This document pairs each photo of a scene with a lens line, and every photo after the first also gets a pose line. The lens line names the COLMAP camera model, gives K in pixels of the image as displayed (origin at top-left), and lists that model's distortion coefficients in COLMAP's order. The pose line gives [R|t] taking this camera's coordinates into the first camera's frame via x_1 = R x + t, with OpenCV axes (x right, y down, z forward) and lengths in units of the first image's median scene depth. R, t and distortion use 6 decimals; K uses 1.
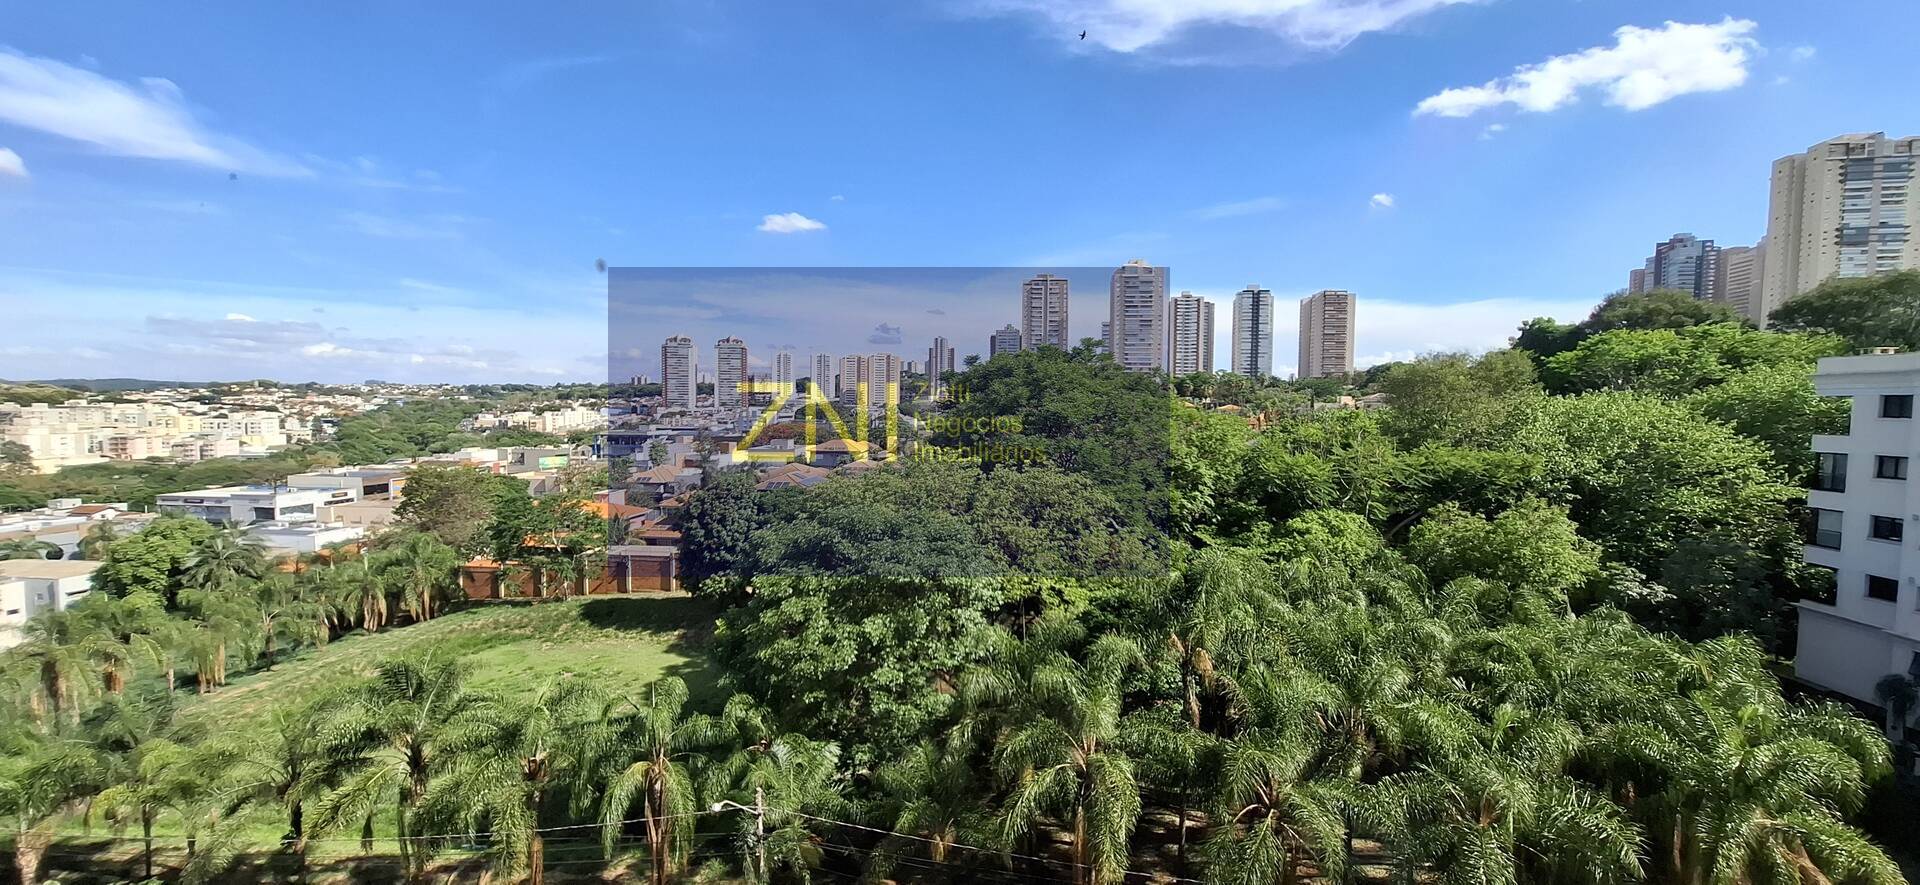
lens RADIAL K [[763.3, 0, 952.5], [0, 763.3, 445.4], [0, 0, 1]] dist [-0.023761, 0.012185]
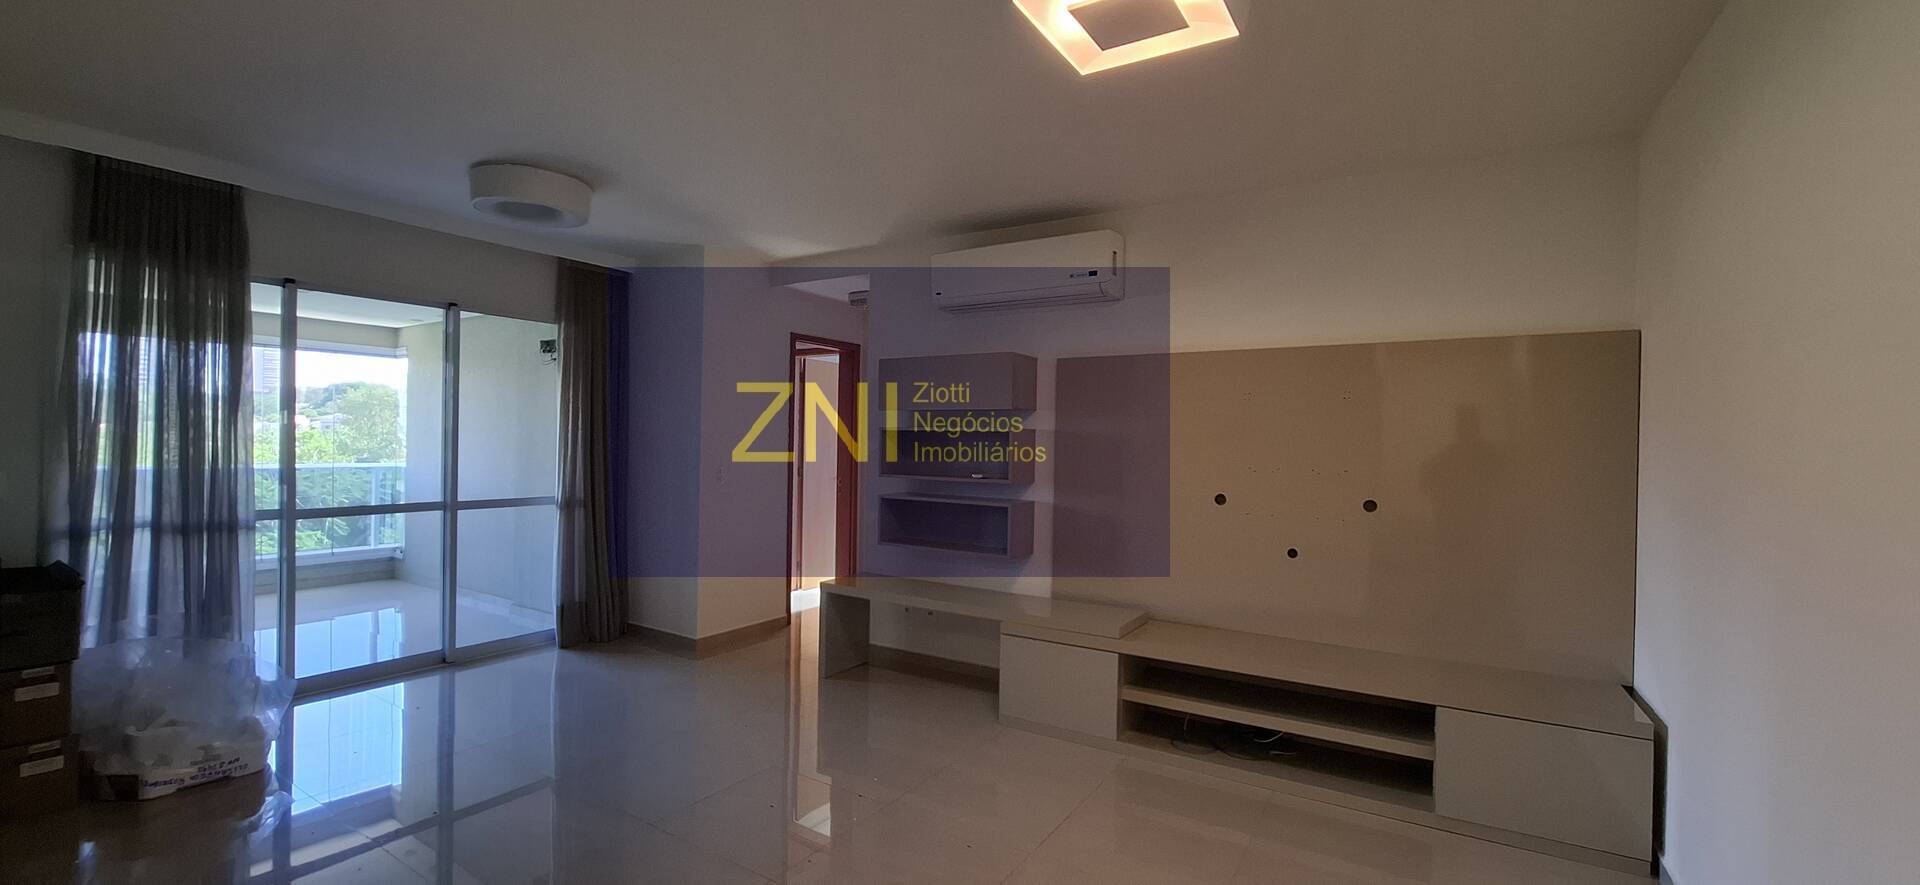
lens RADIAL K [[753.4, 0, 954.0], [0, 753.4, 451.4], [0, 0, 1]] dist [0.000371, 0.000530]
pose [[0.369779, -0.013102, 0.929027, -0.107044], [0.032927, 0.999457, 0.000989, 0.011095], [-0.928536, 0.030225, 0.370010, -0.215357]]
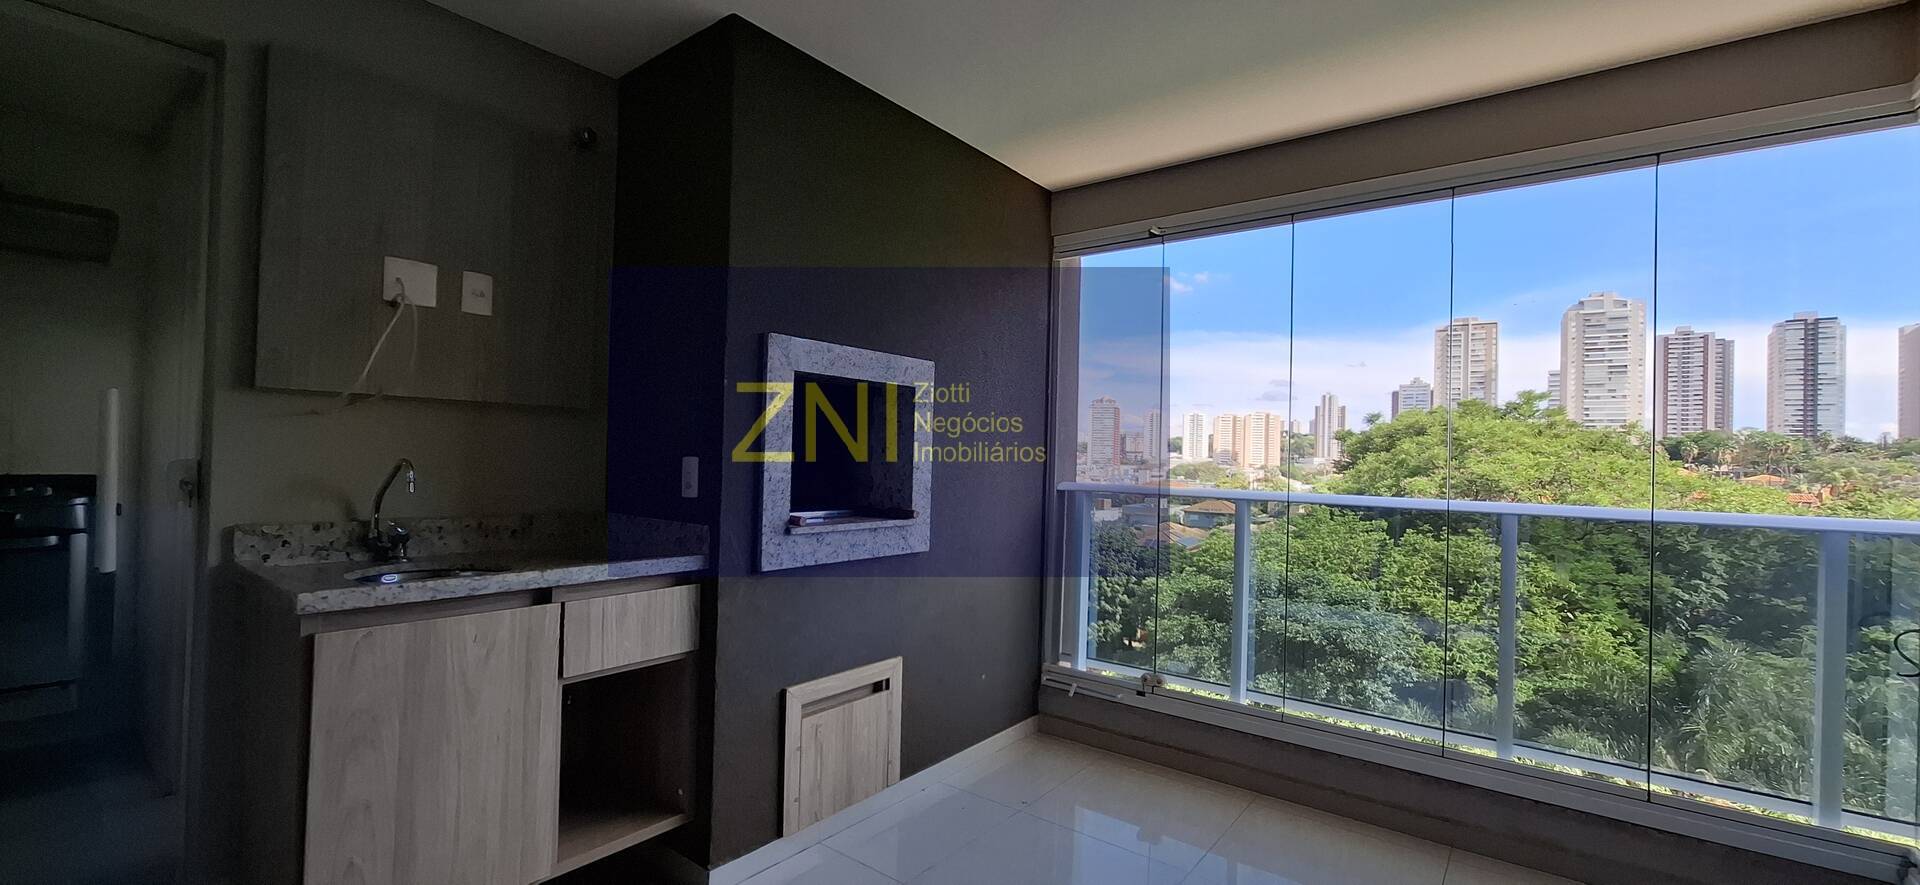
lens RADIAL K [[765.2, 0, 960.4], [0, 765.2, 447.8], [0, 0, 1]] dist [-0.001293, 0.000055]
pose [[0.894717, 0.006863, -0.446581, -0.013764], [-0.040767, 0.996963, -0.066355, 0.009847], [0.444769, 0.077575, 0.892279, -0.068772]]
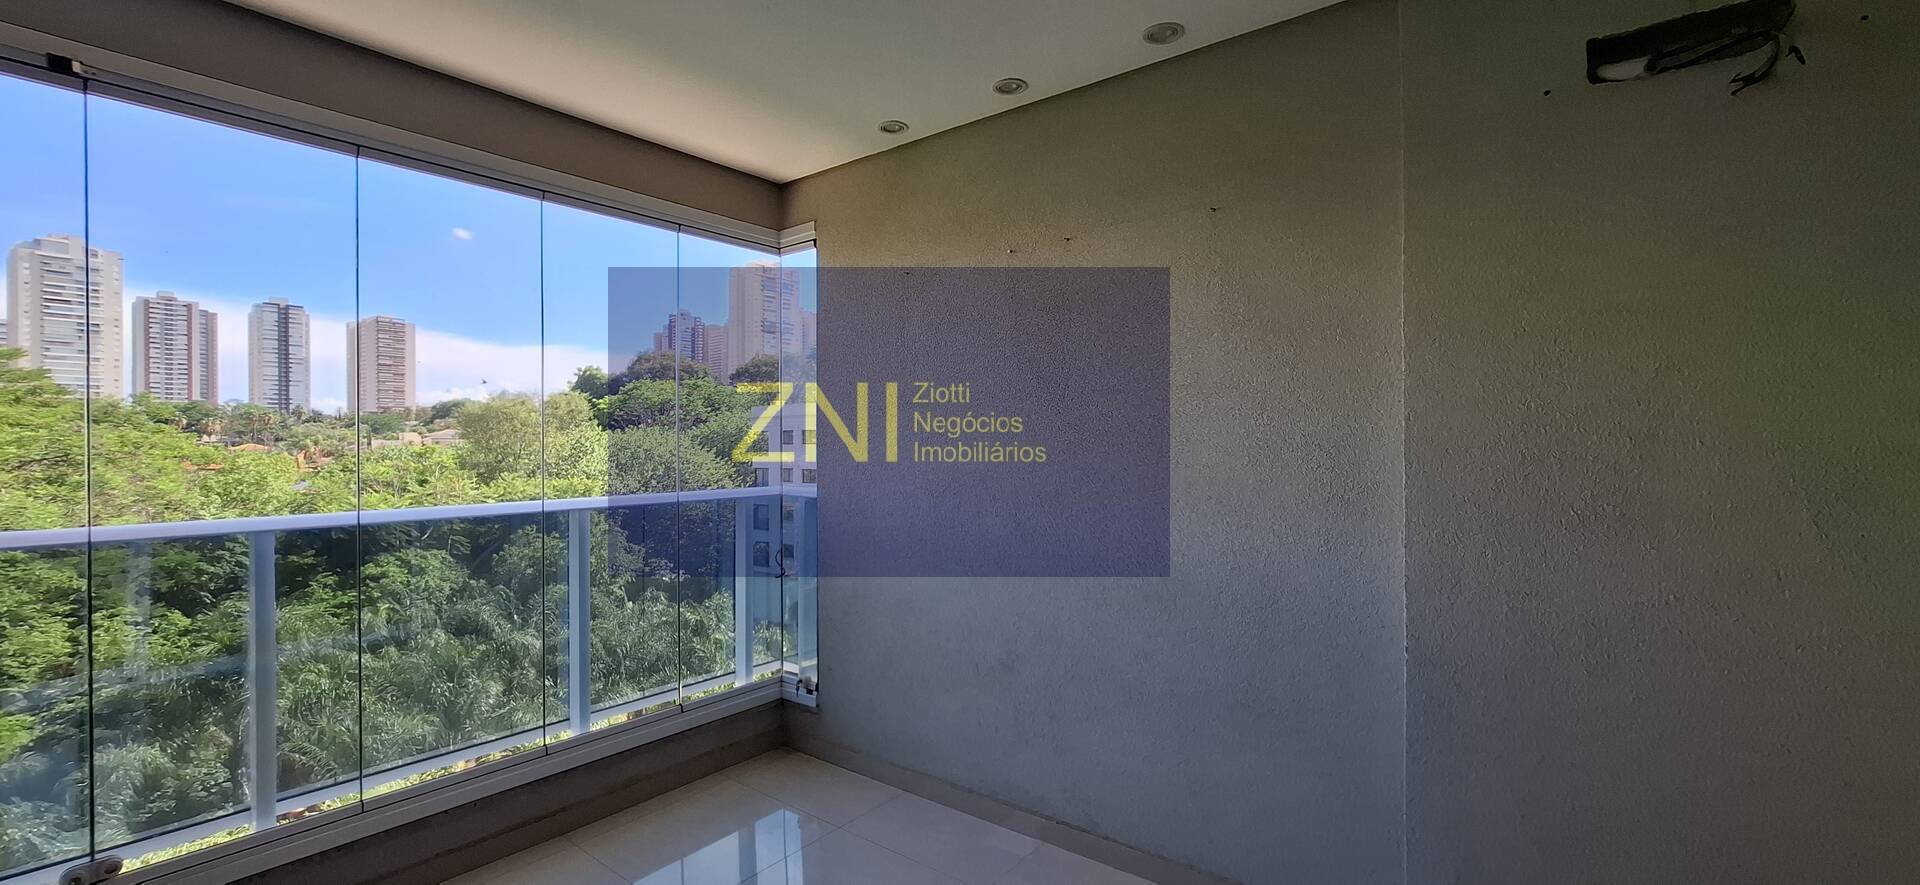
lens RADIAL K [[761.2, 0, 947.5], [0, 761.2, 446.2], [0, 0, 1]] dist [-0.001291, 0.000540]
pose [[0.459222, -0.016195, 0.888174, -0.043904], [0.058310, 0.998227, -0.011947, 0.006689], [-0.886406, 0.057276, 0.459352, -0.054724]]
